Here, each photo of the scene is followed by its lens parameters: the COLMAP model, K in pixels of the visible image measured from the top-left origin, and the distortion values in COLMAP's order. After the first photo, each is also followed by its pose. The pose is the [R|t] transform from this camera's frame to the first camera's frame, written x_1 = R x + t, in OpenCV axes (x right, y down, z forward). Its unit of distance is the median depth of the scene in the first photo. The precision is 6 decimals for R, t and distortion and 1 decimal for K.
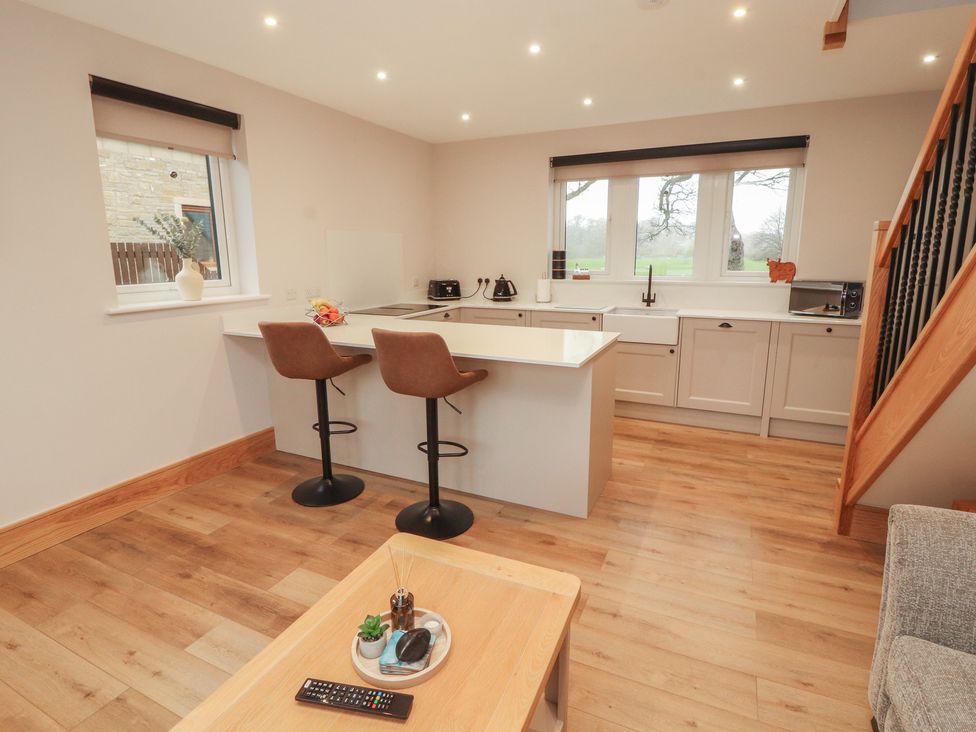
lens RADIAL K [[507.6, 0, 491.7], [0, 507.6, 352.9], [0, 0, 1]] dist [-0.002820, -0.009597]
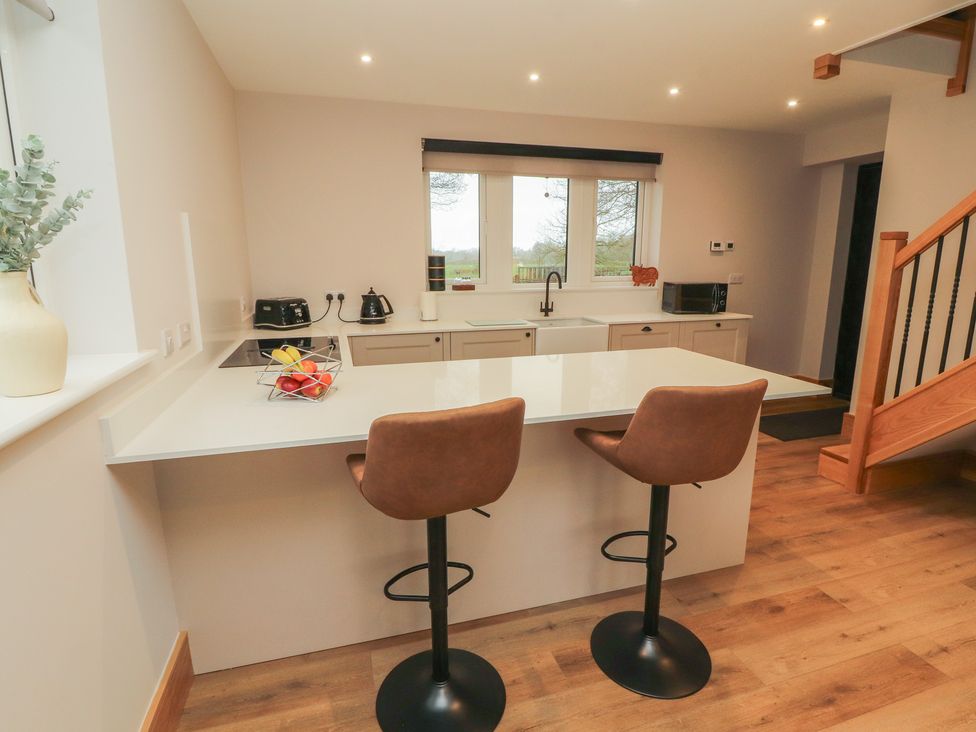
lens RADIAL K [[513.9, 0, 489.7], [0, 513.9, 360.9], [0, 0, 1]] dist [-0.000170, -0.013153]
pose [[0.742066, -0.128290, 0.657936, -0.507096], [0.129440, 0.990466, 0.047138, -0.086560], [-0.657711, 0.050184, 0.751597, 0.461033]]
